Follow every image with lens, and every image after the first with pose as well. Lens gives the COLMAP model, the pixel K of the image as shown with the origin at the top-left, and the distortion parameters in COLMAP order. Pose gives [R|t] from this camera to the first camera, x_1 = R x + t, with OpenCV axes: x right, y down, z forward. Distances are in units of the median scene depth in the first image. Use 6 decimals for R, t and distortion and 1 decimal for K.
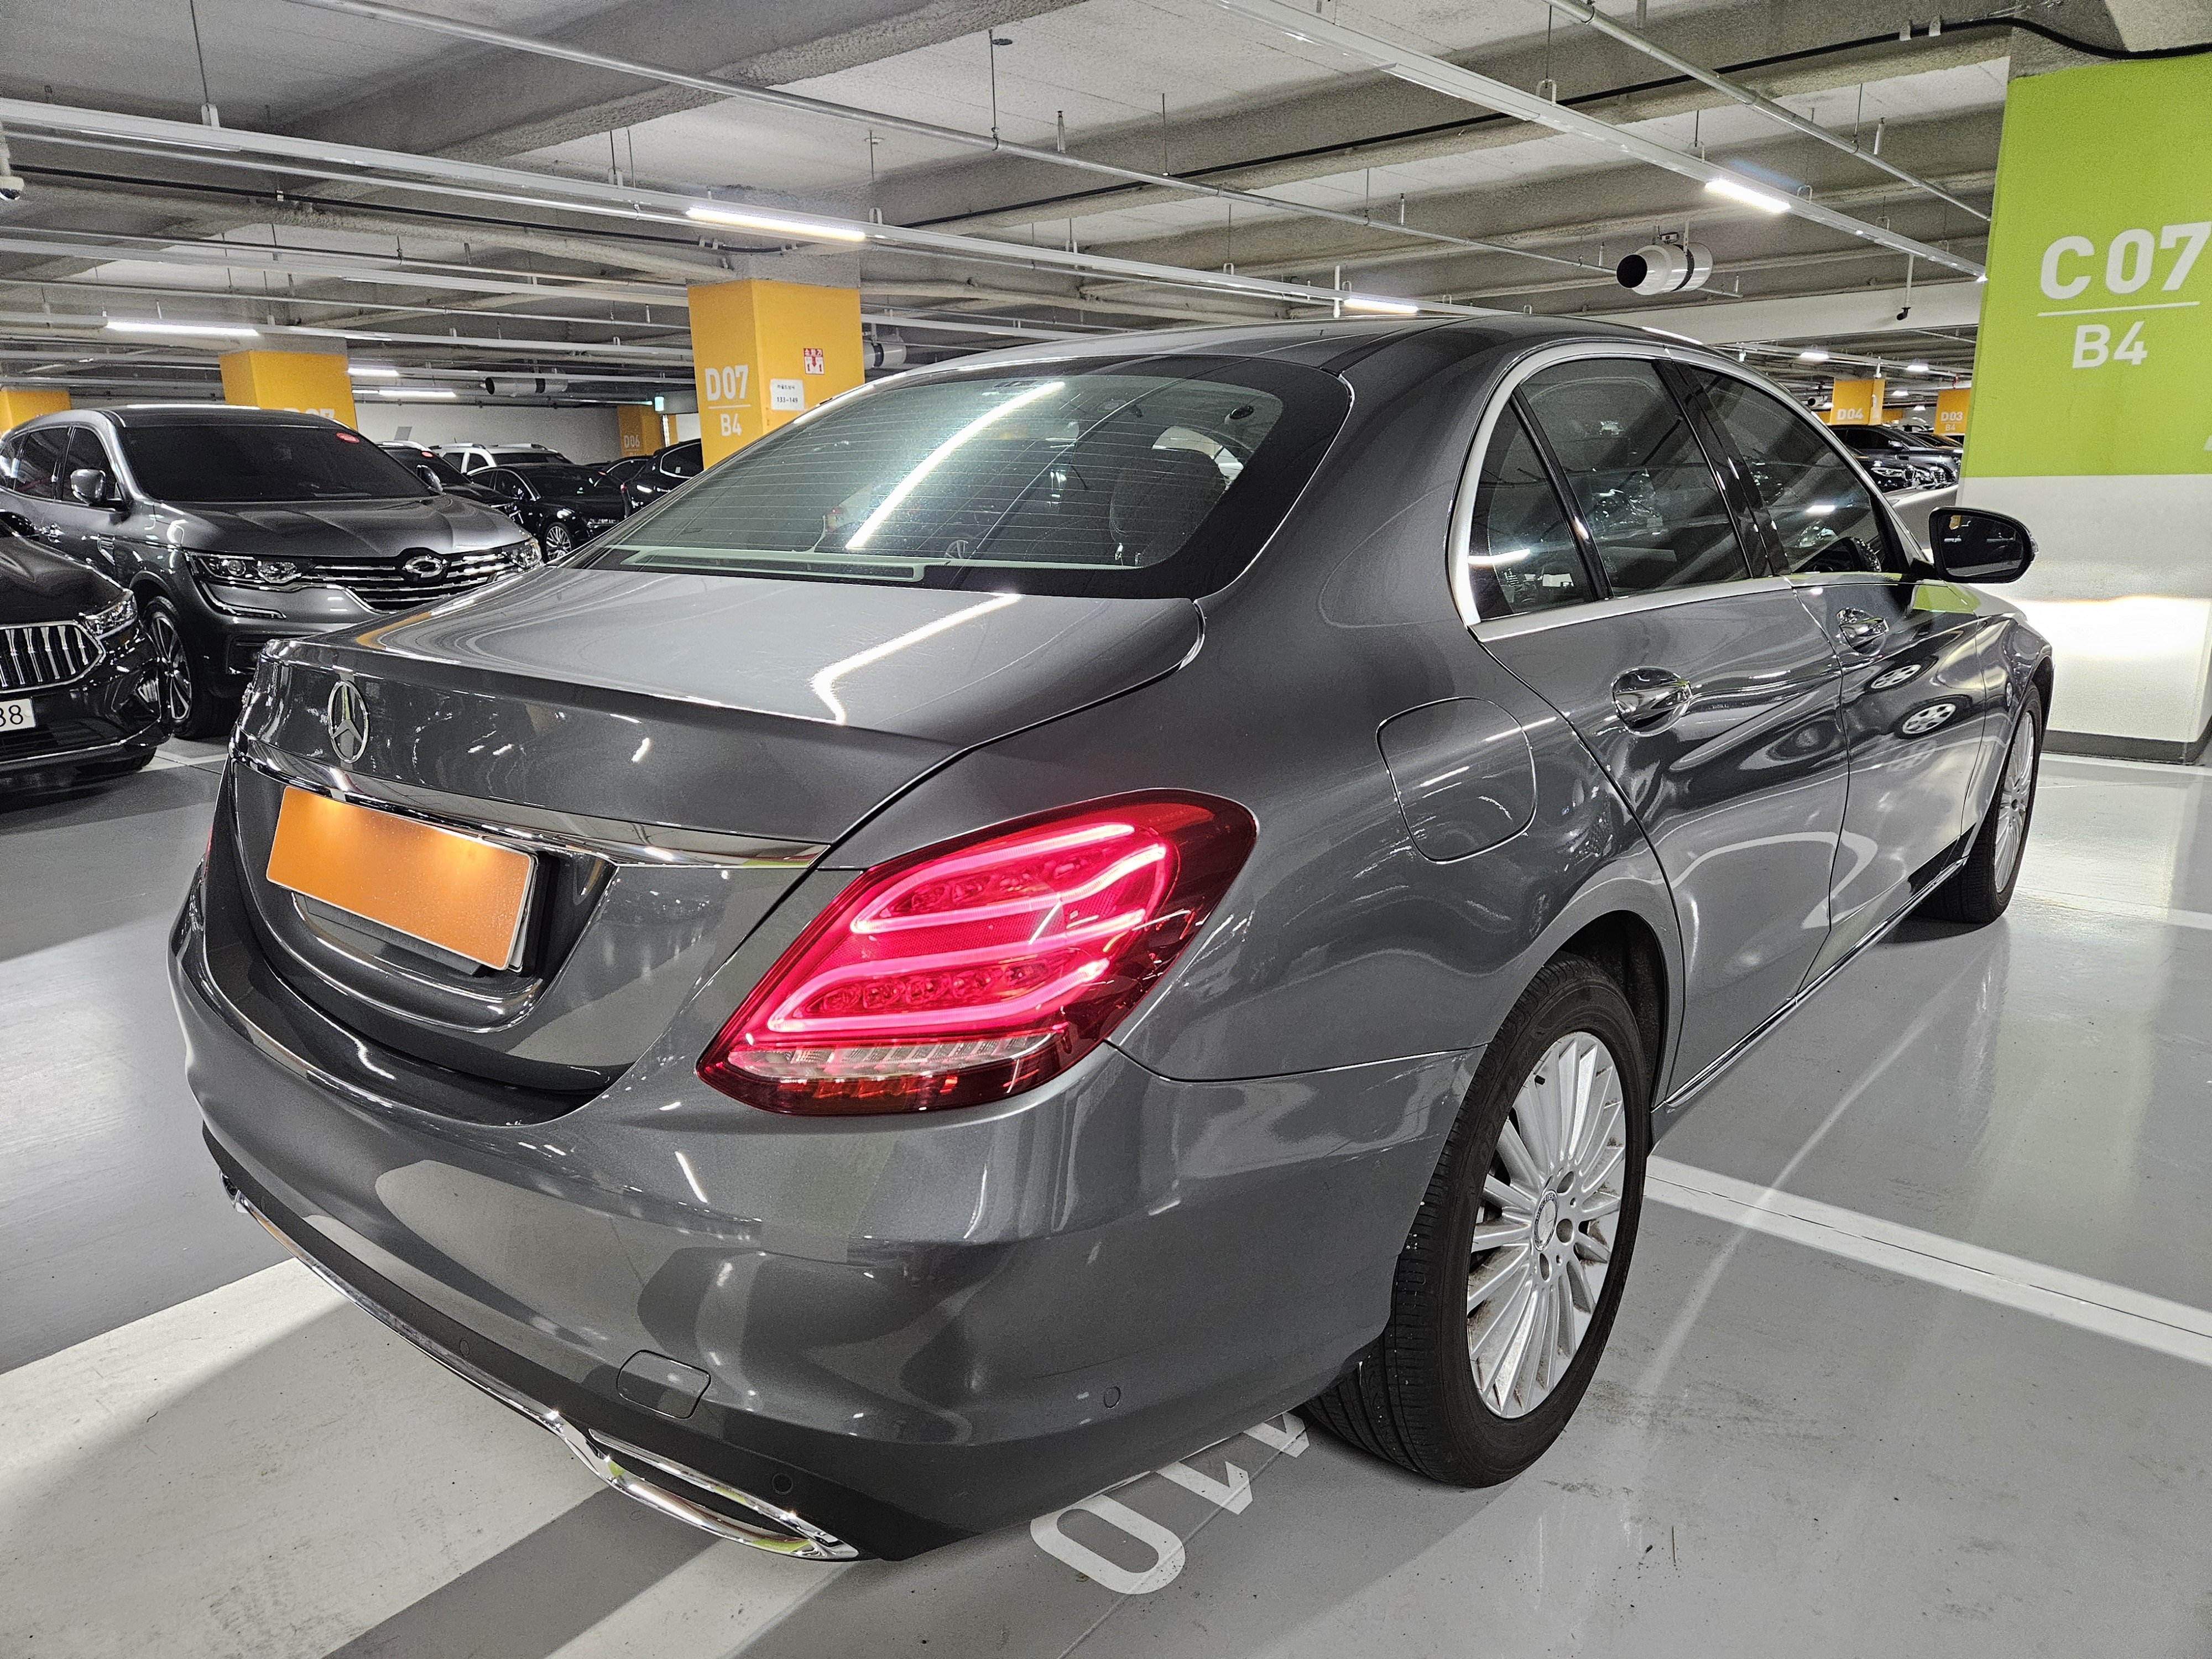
lens RADIAL K [[1487.9, 0, 1070.0], [0, 1487.9, 841.9], [0, 0, 1]] dist [0.049267, -0.025925]
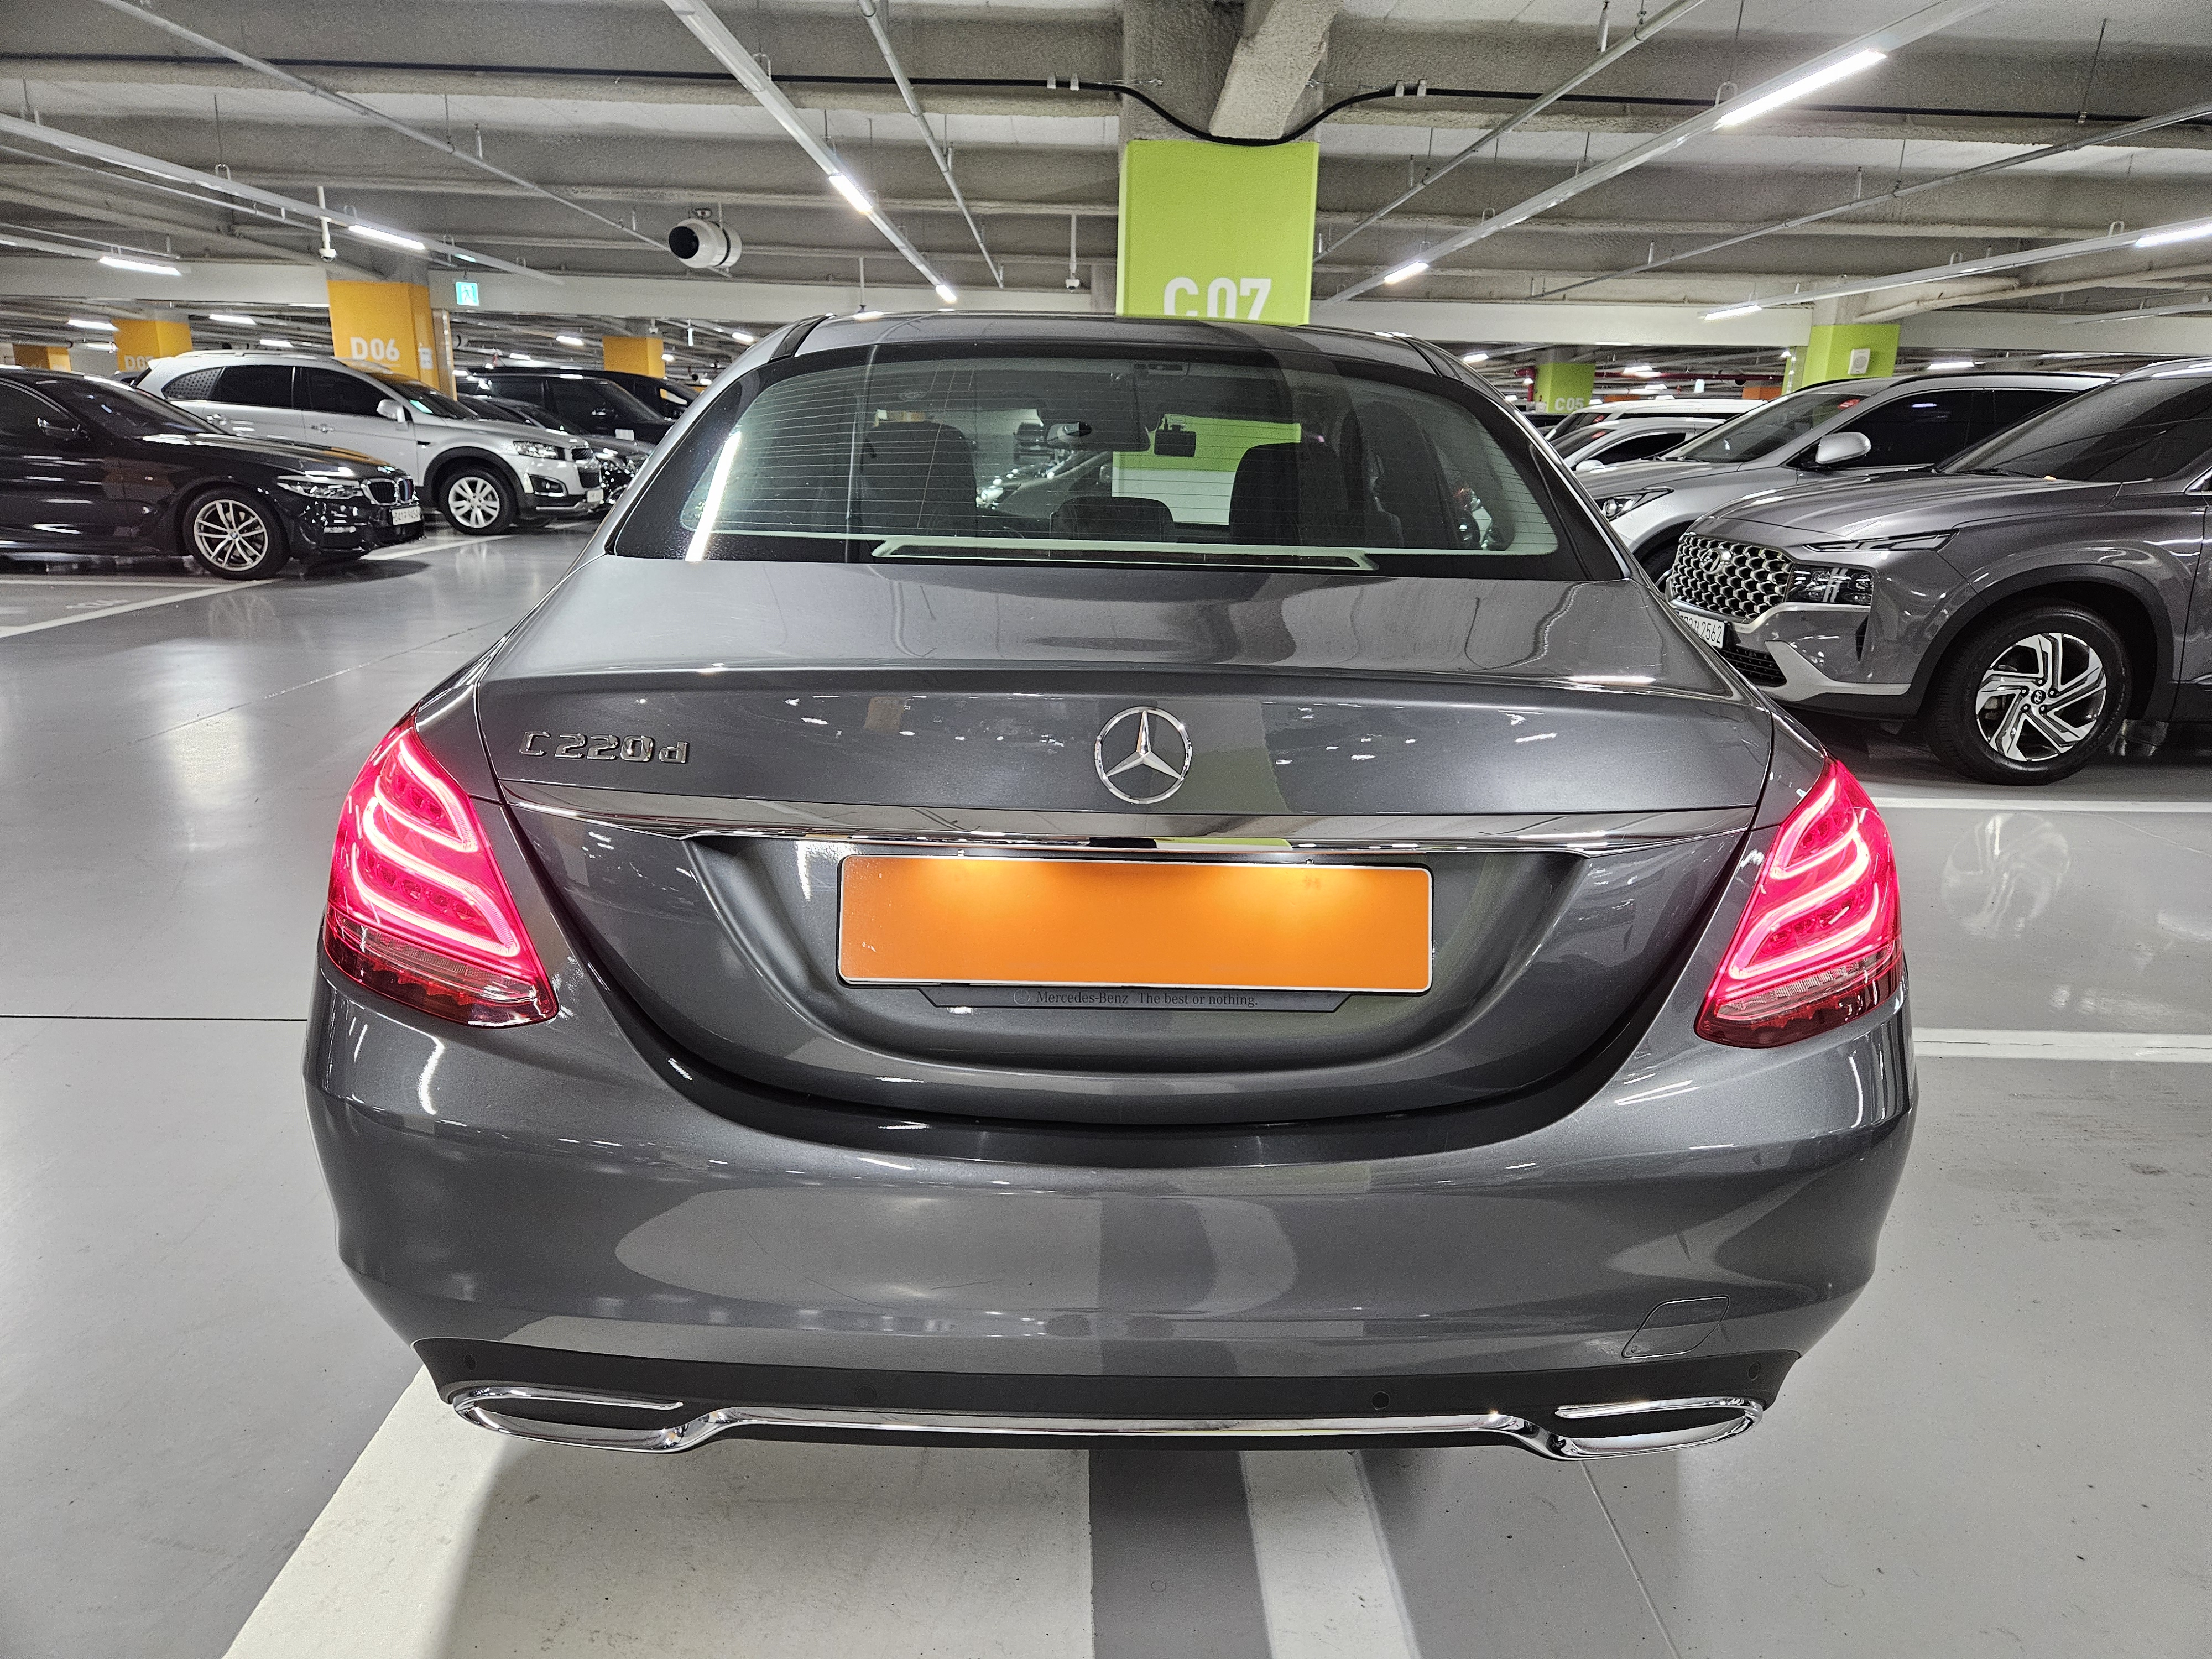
lens RADIAL K [[1509.7, 0, 1106.0], [0, 1509.7, 829.5], [0, 0, 1]] dist [0.100076, -0.085414]
pose [[0.747044, -0.129721, 0.651996, -0.238328], [0.122886, 0.990821, 0.056334, -0.019789], [-0.653318, 0.038037, 0.756127, 0.084320]]
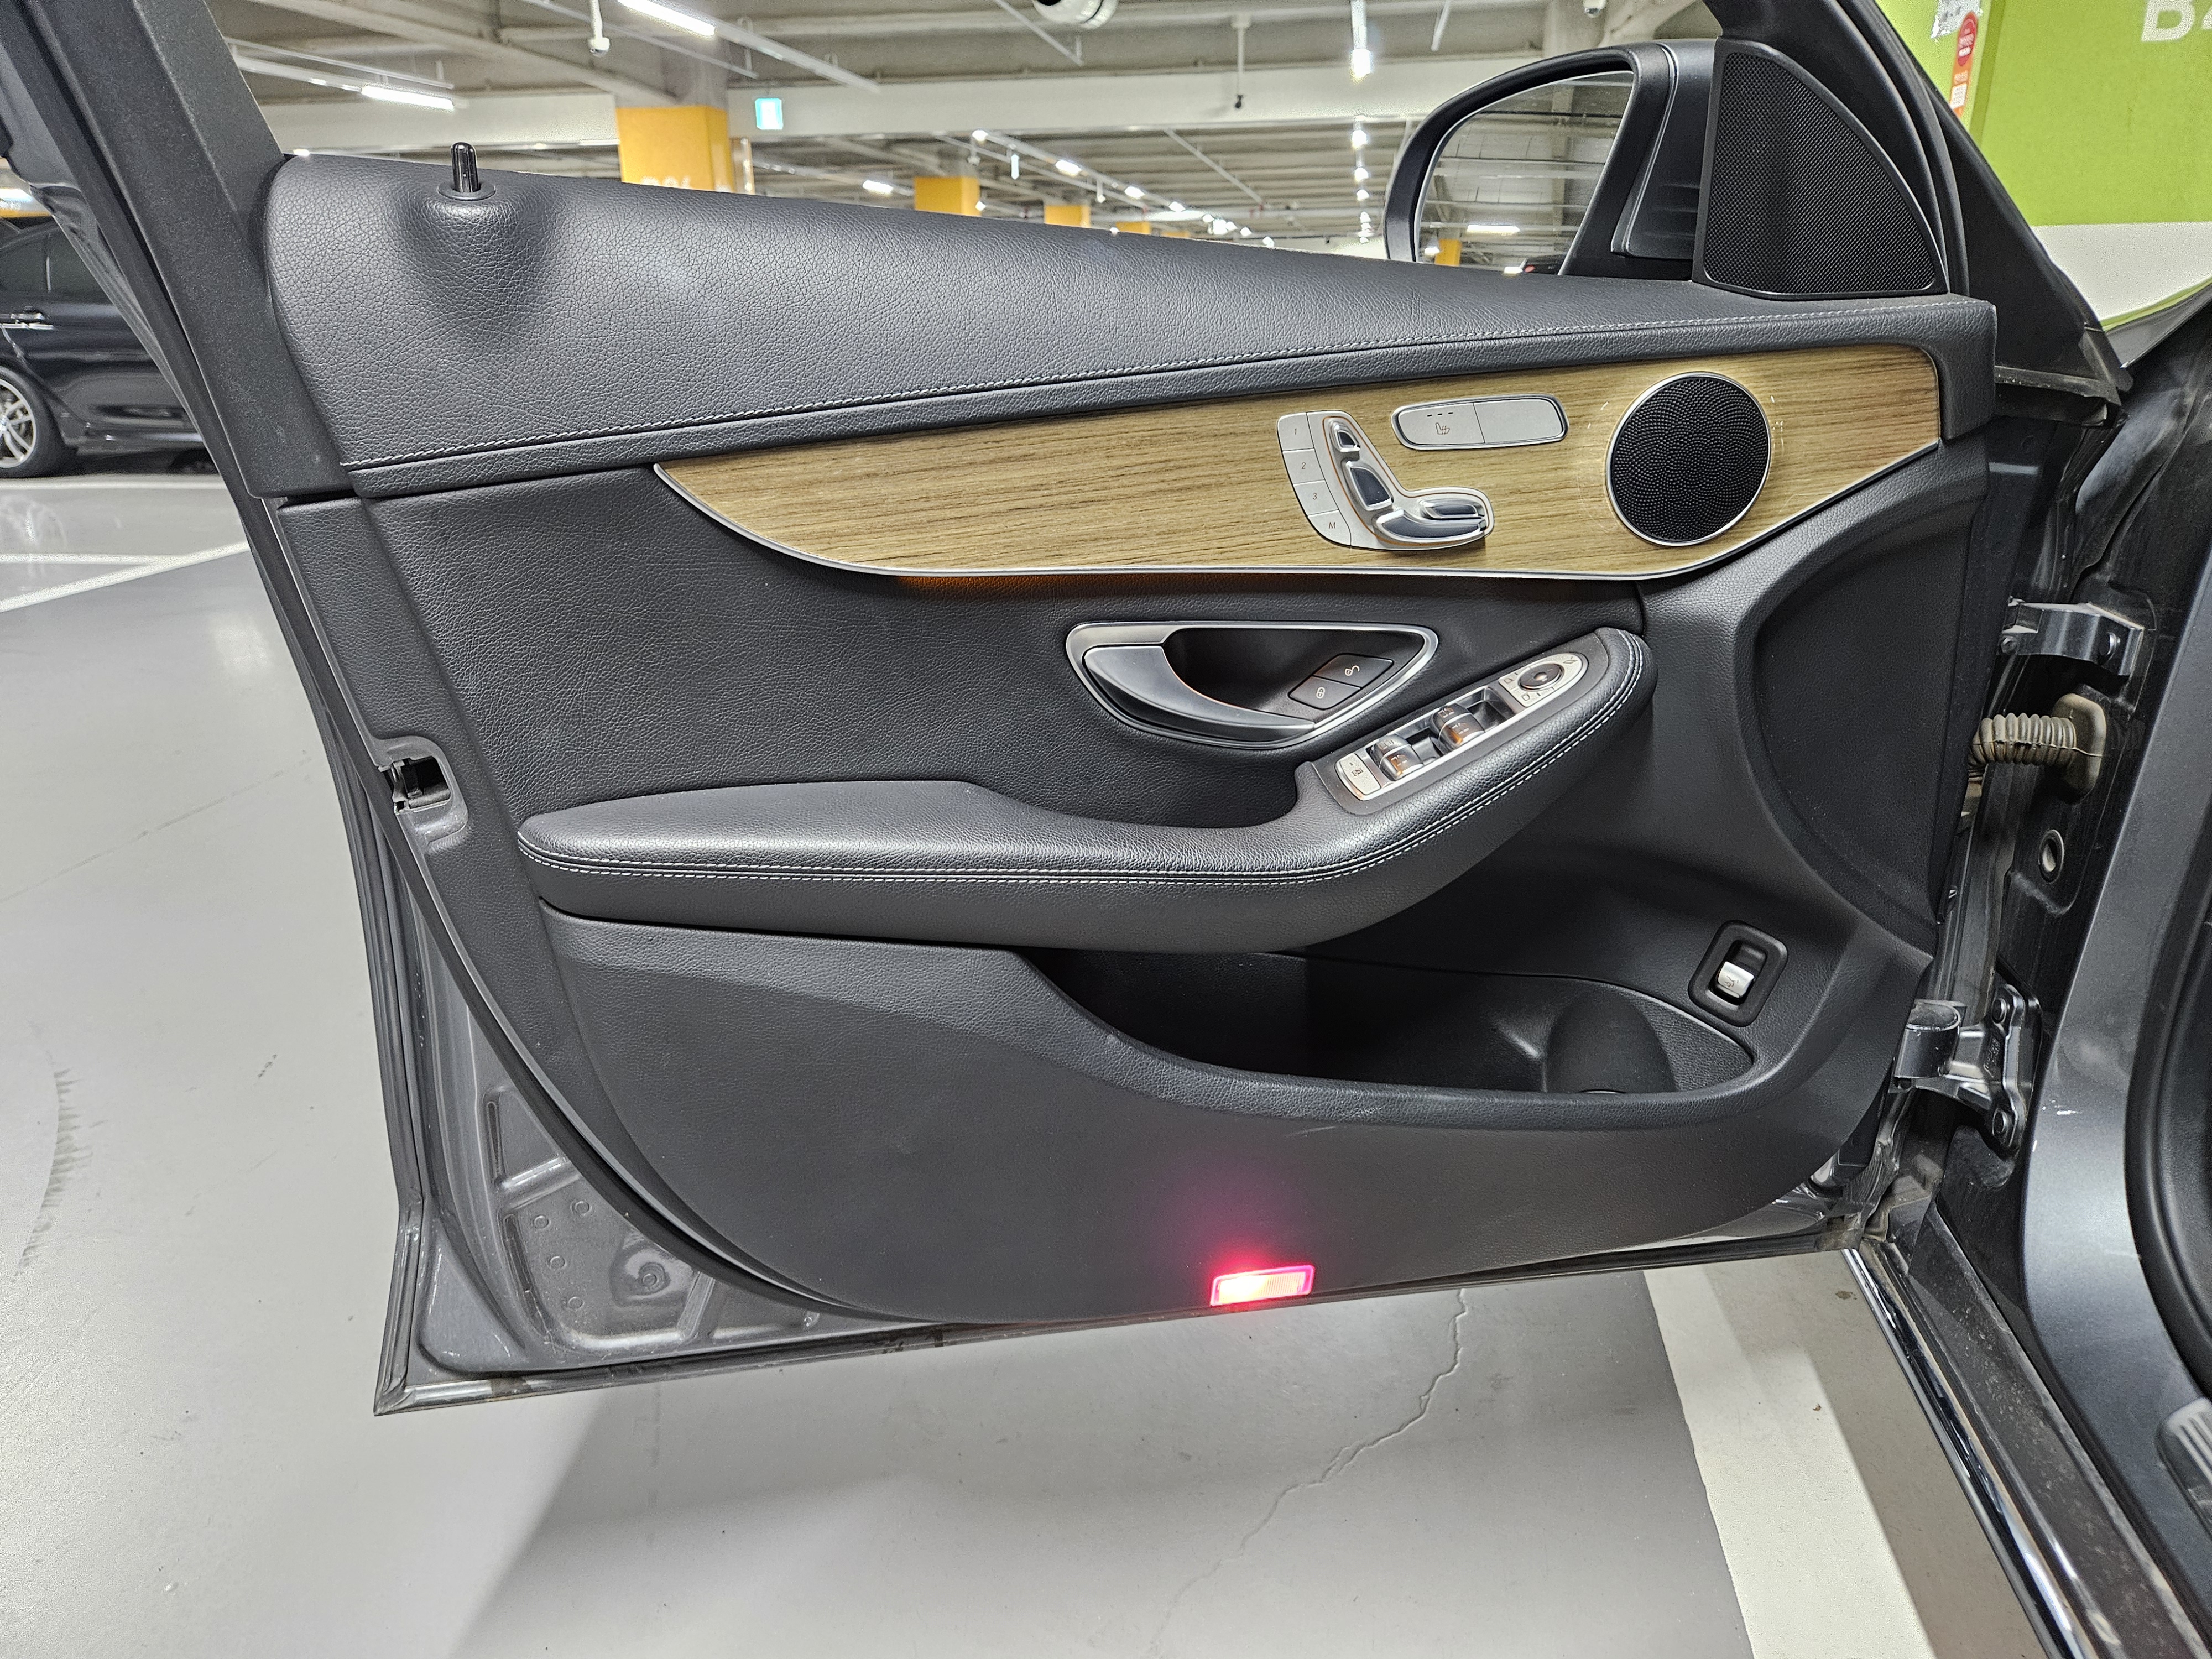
lens RADIAL K [[1527.5, 0, 1097.4], [0, 1527.5, 838.0], [0, 0, 1]] dist [0.037542, -0.005419]
pose [[0.857546, -0.164902, 0.487261, -0.058943], [0.120849, 0.985298, 0.120765, -0.106114], [-0.500011, -0.044676, 0.864866, 0.567793]]
